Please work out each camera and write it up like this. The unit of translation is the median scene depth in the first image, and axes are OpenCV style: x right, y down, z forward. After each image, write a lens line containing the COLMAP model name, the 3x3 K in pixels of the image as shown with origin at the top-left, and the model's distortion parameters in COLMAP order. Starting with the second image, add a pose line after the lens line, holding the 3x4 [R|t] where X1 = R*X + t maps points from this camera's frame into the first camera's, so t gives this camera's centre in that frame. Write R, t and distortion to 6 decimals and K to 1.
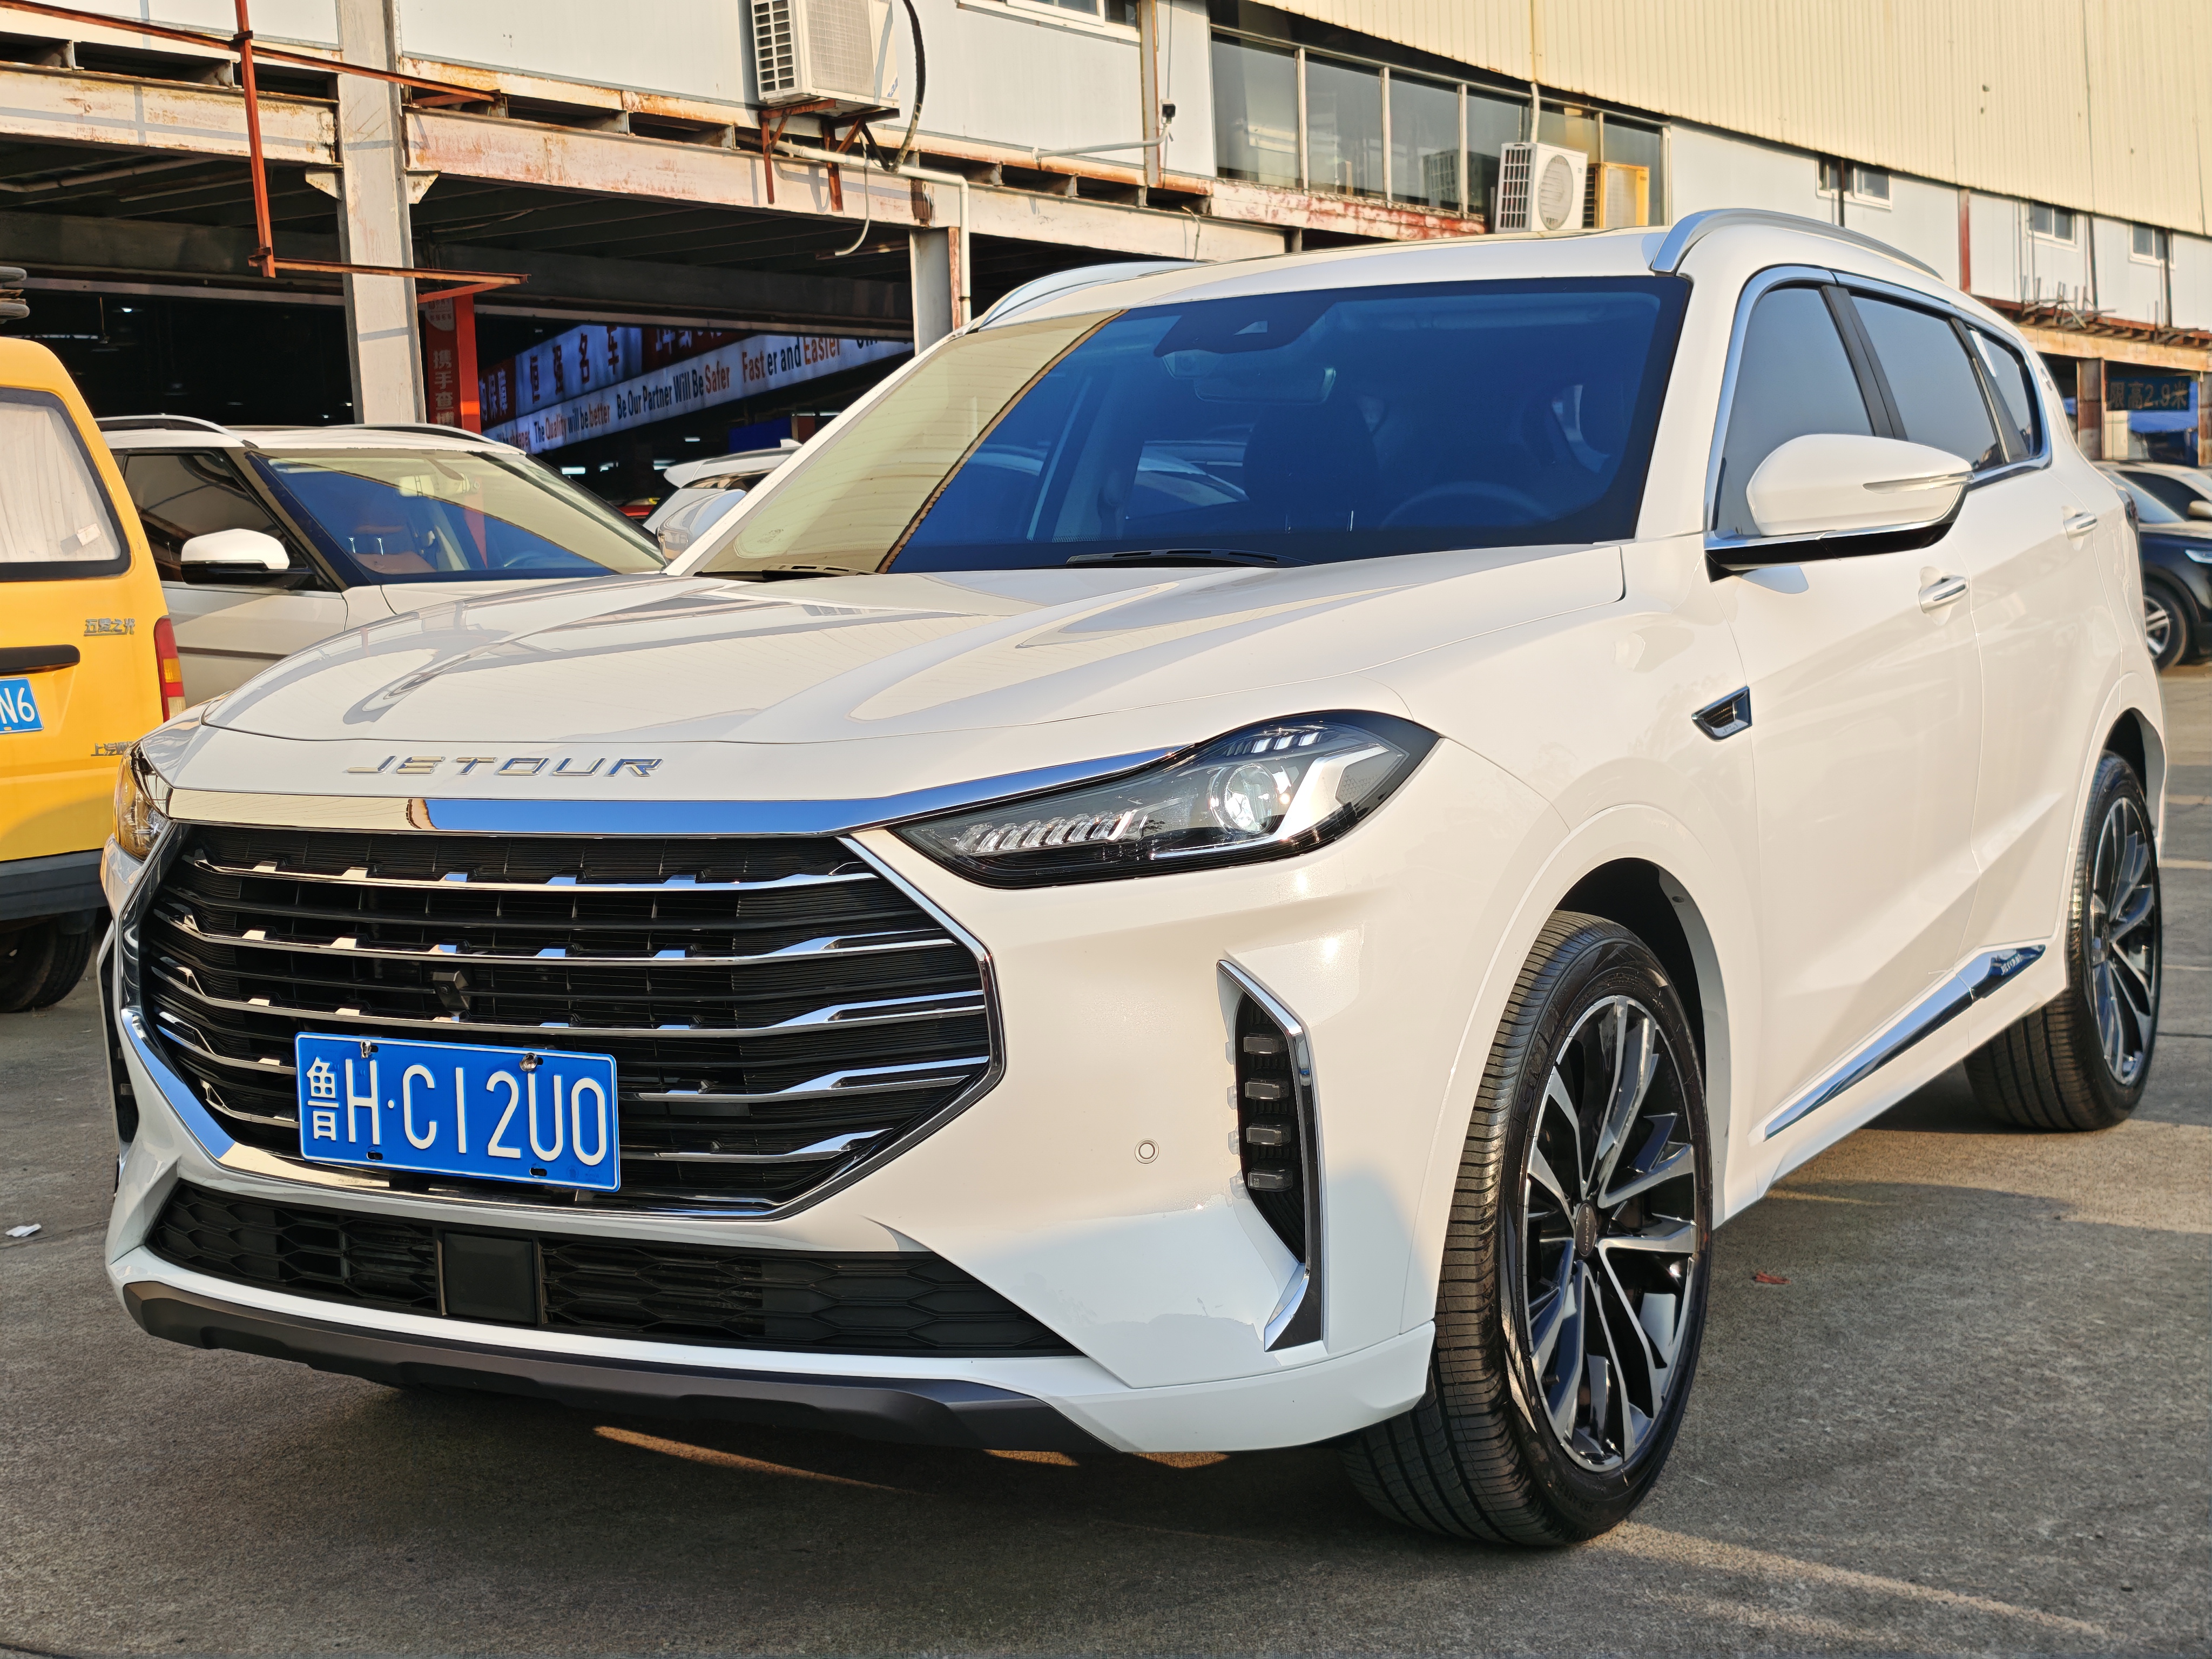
lens RADIAL K [[3228.5, 0, 1121.2], [0, 3228.5, 833.1], [0, 0, 1]] dist [0.090582, 0.000000]
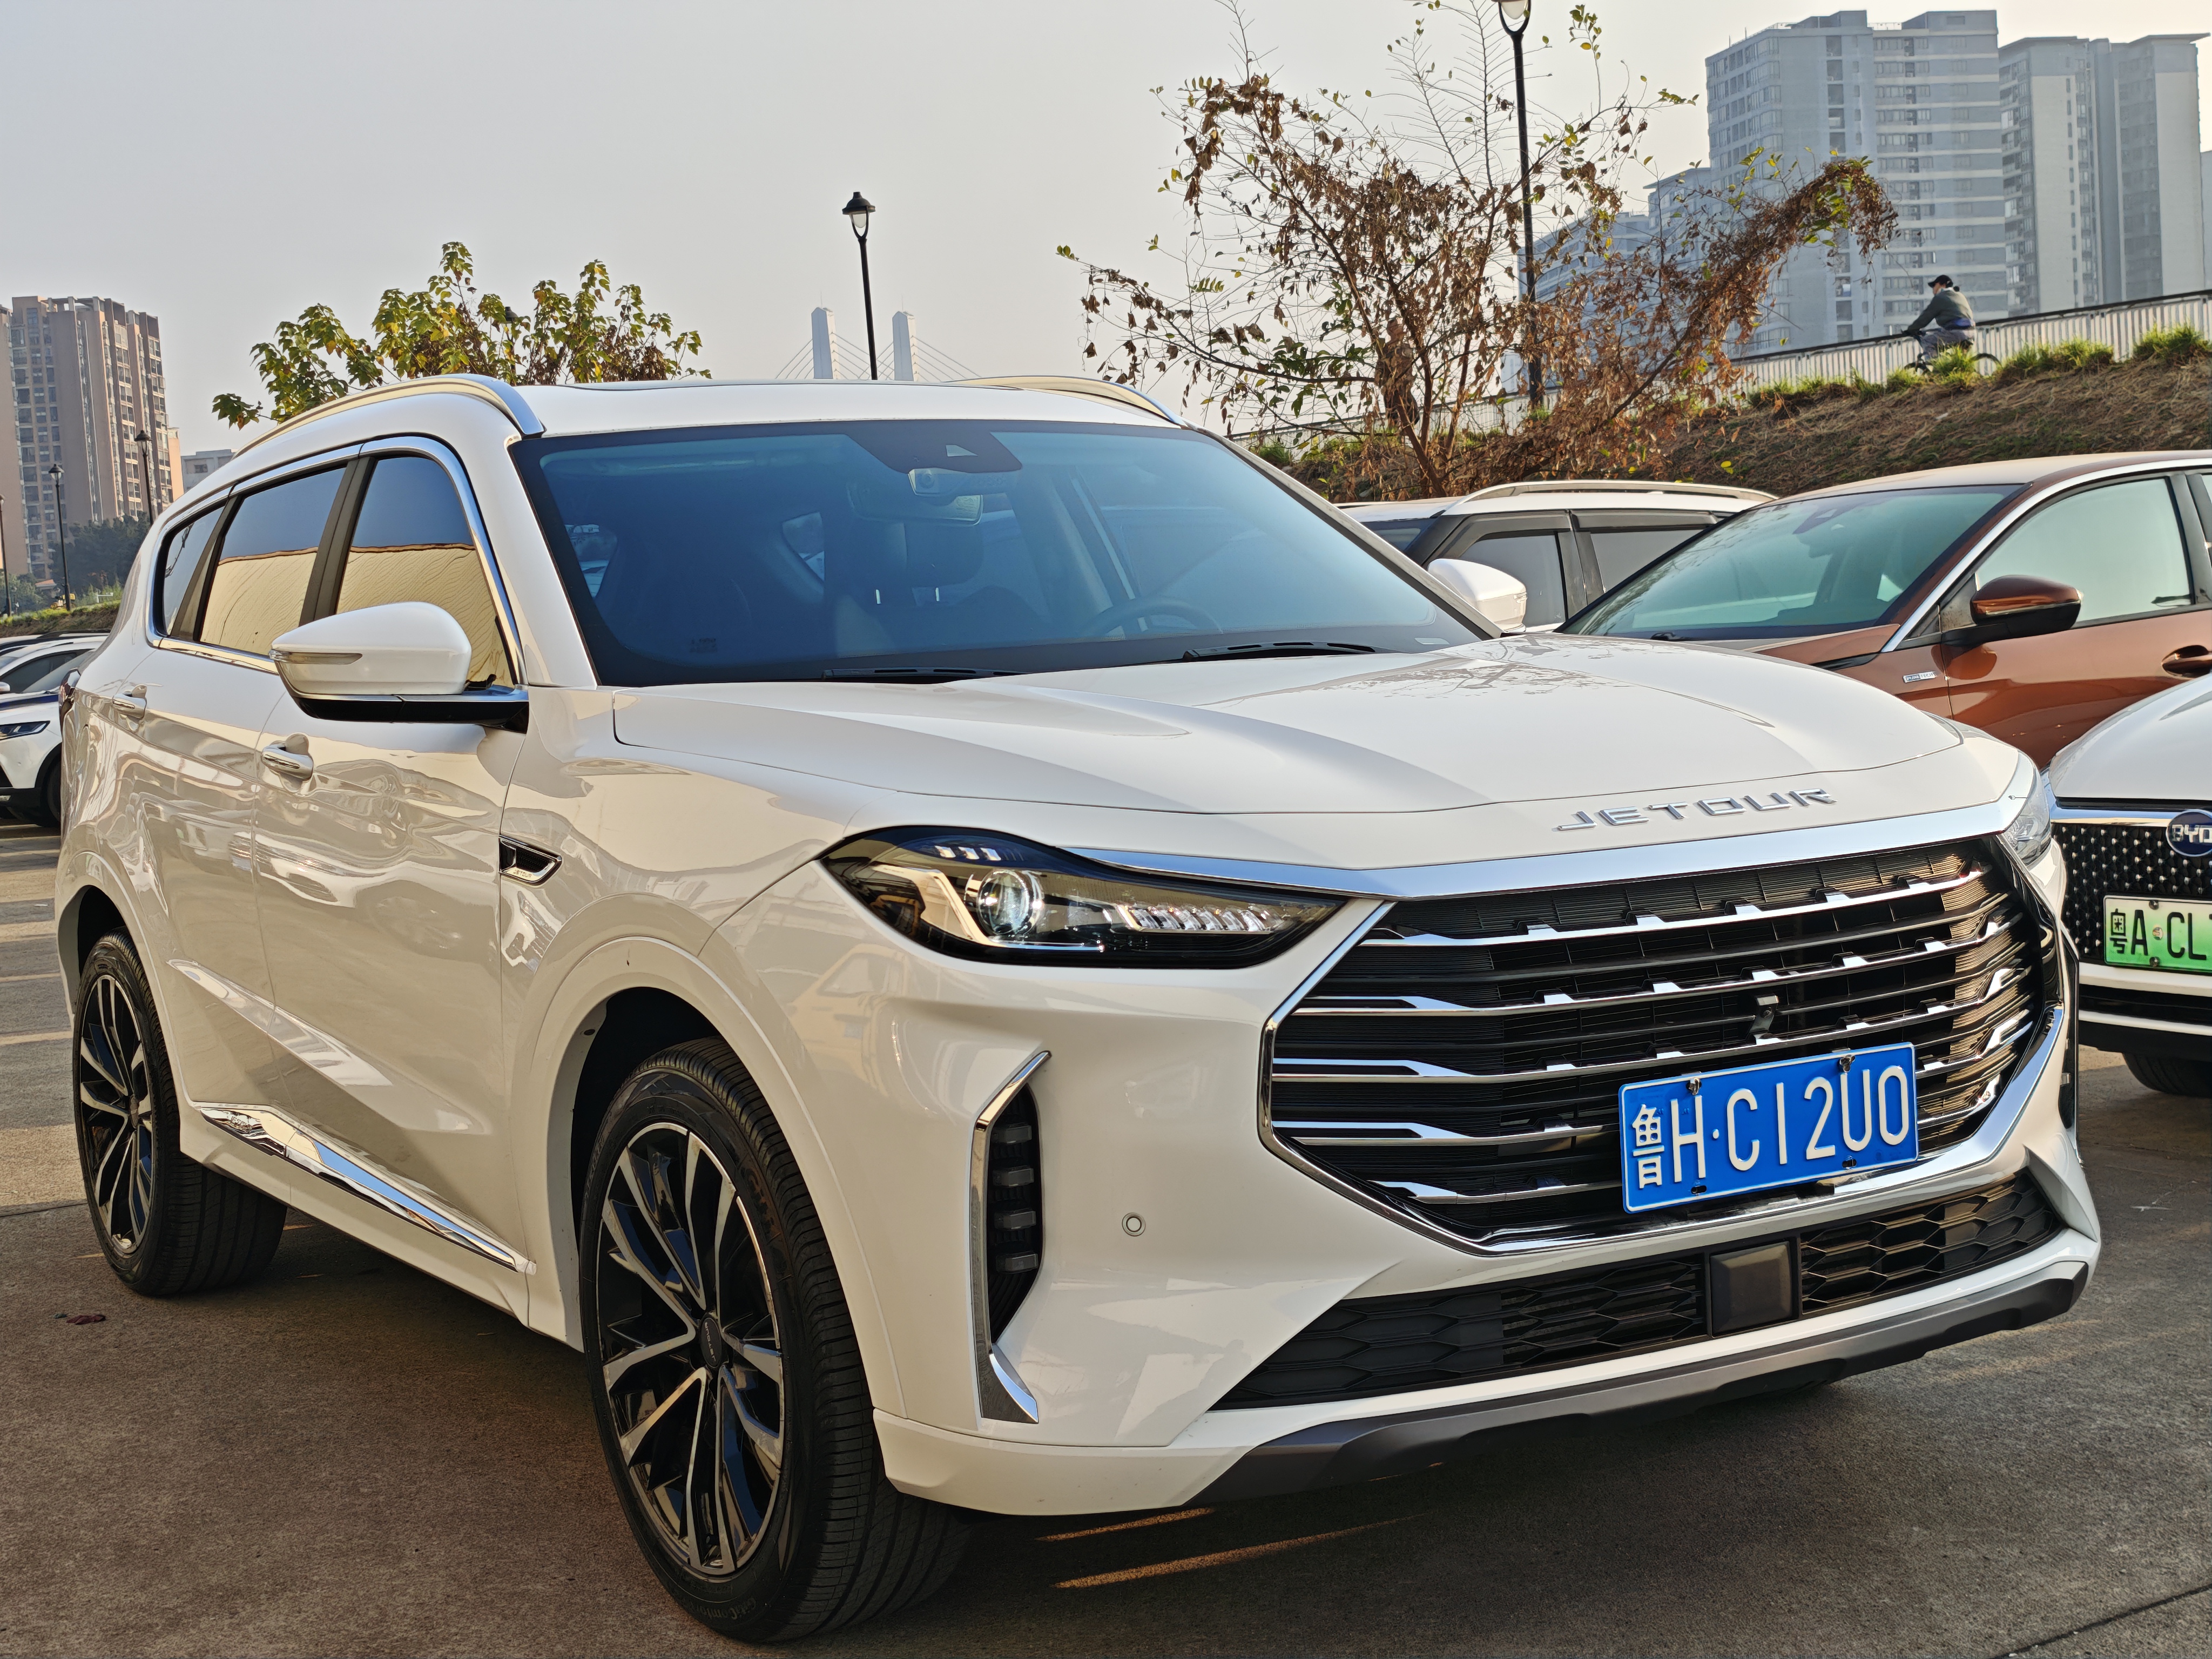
lens RADIAL K [[3228.5, 0, 1106.6], [0, 3228.5, 808.6], [0, 0, 1]] dist [0.090582, 0.000000]
pose [[0.456936, -0.045966, 0.888311, -1.222318], [0.119764, 0.992750, -0.010234, -0.032537], [-0.881400, 0.111064, 0.459128, 0.678470]]
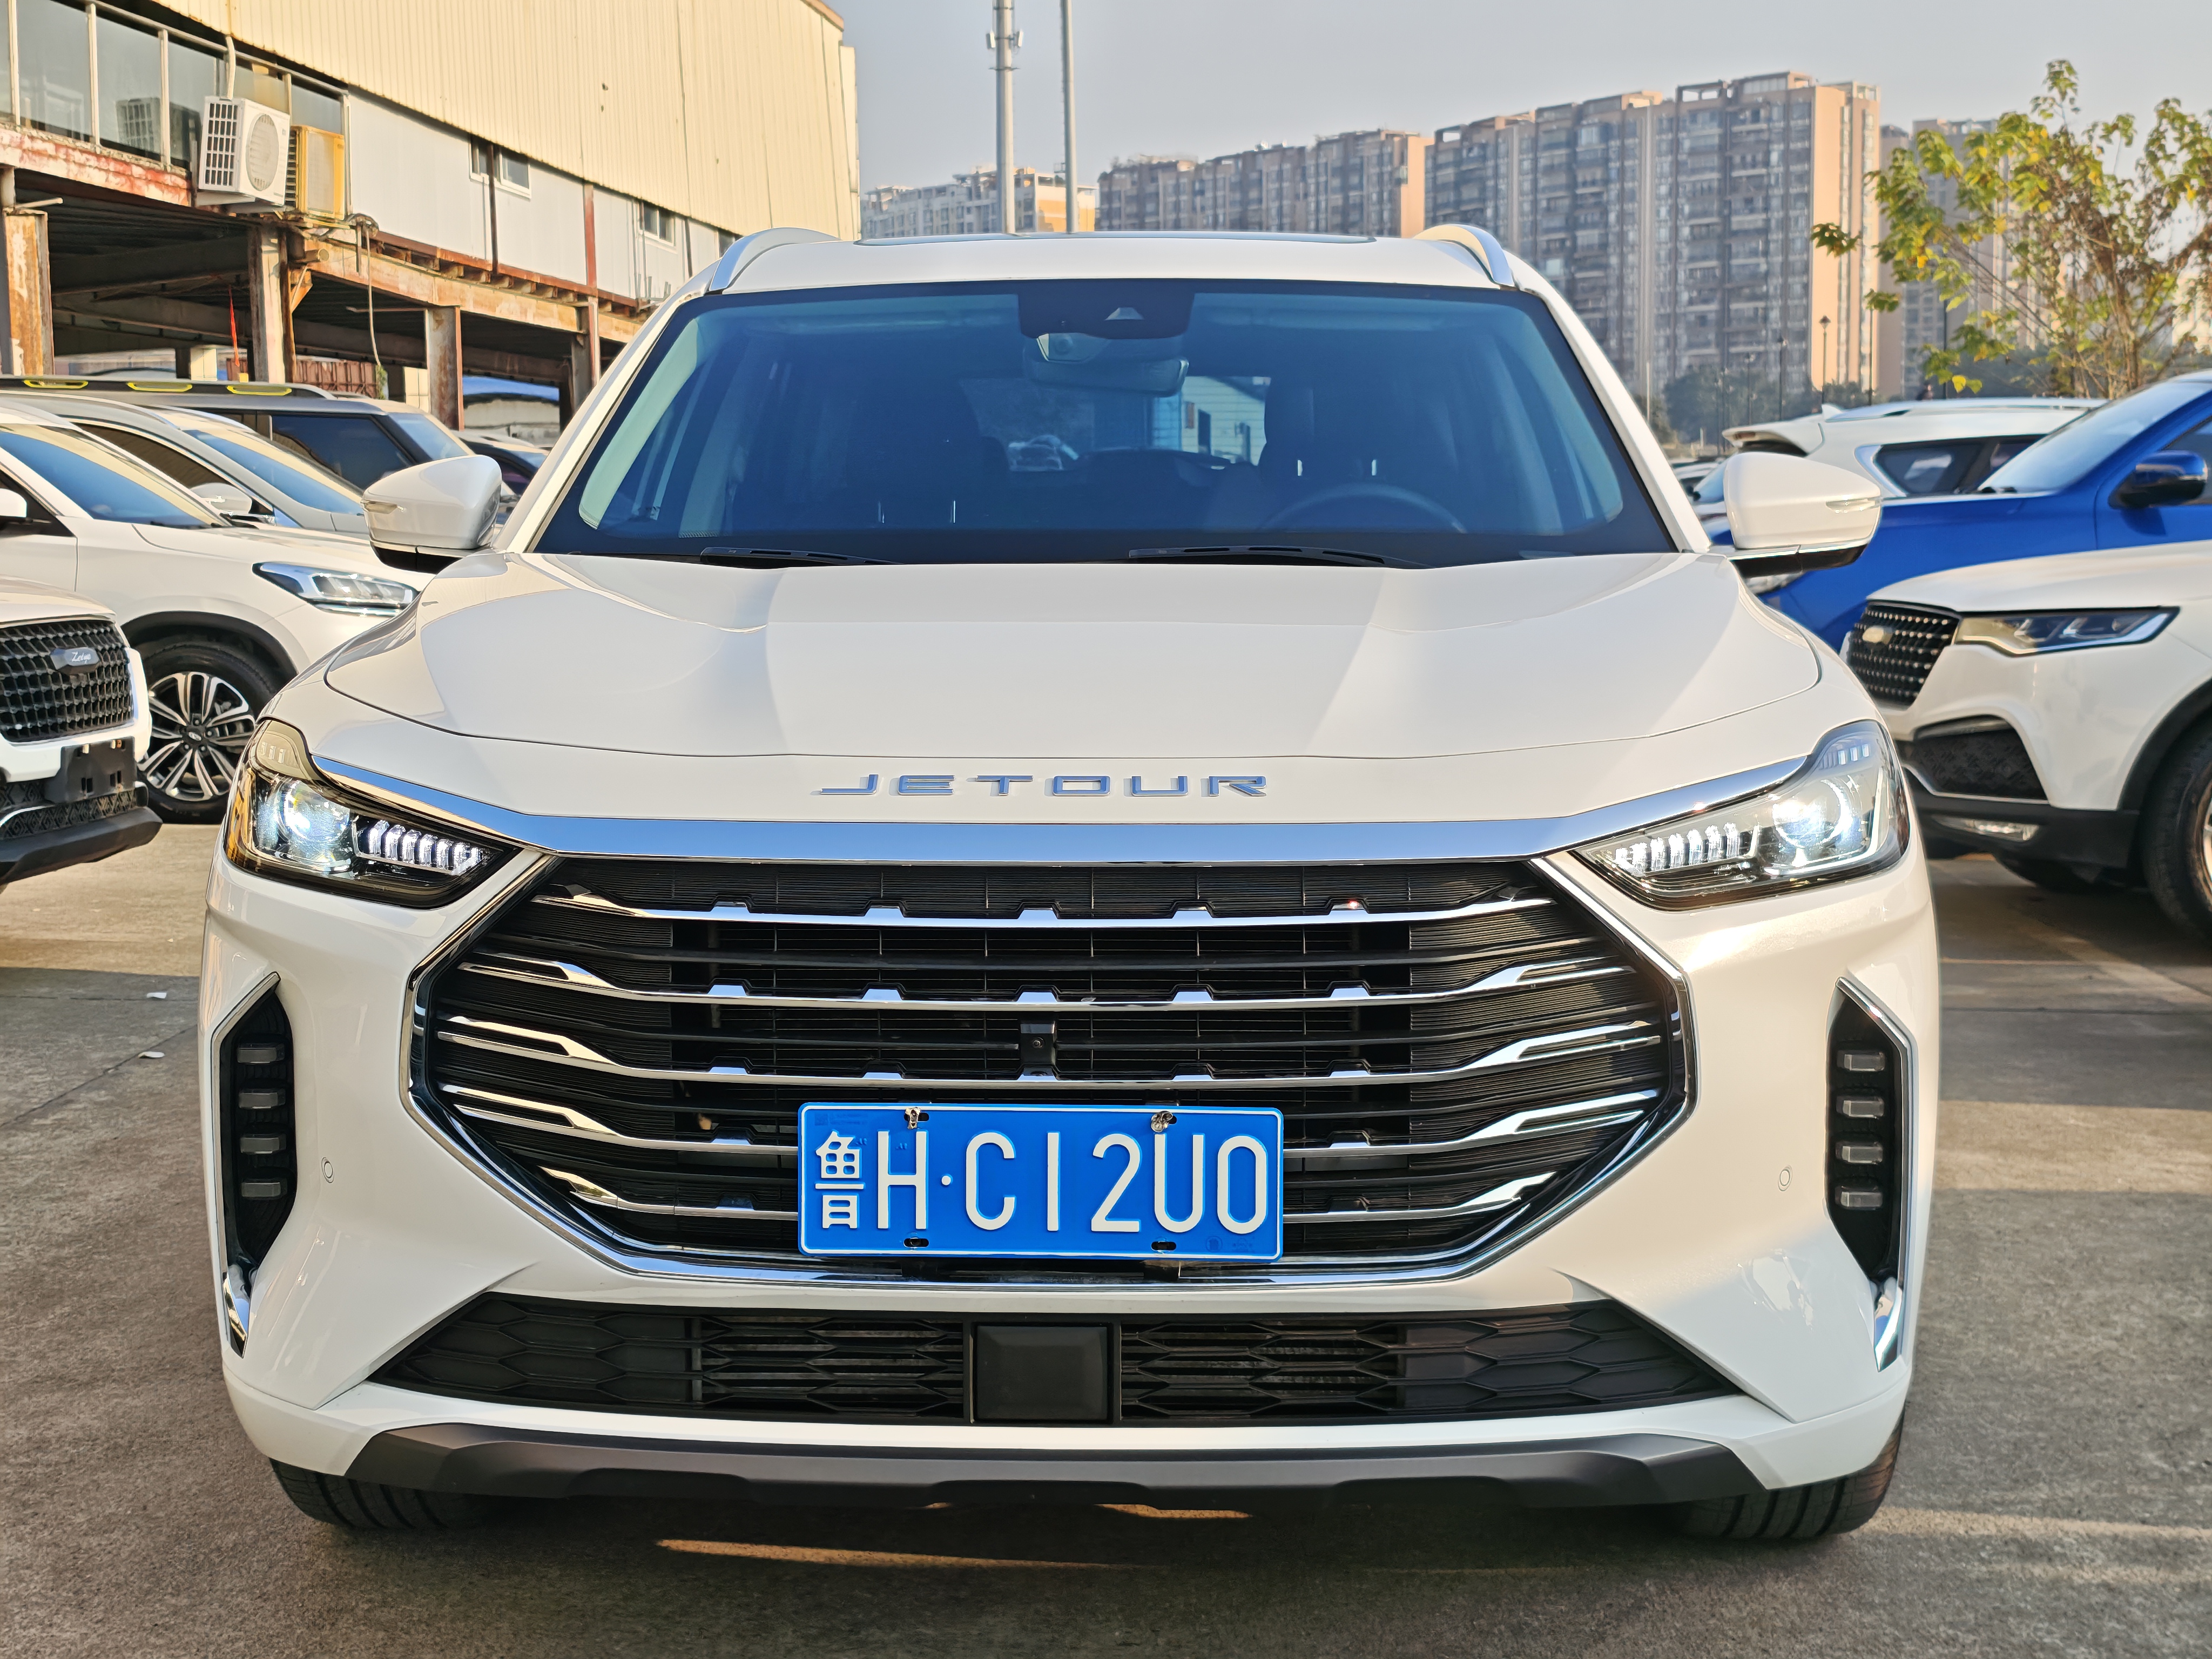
lens RADIAL K [[3228.5, 0, 1110.3], [0, 3228.5, 734.2], [0, 0, 1]] dist [0.090582, 0.000000]
pose [[0.877919, -0.004212, 0.478791, -0.592132], [0.015497, 0.999687, -0.019620, -0.017088], [-0.478559, 0.024645, 0.877710, 0.222219]]
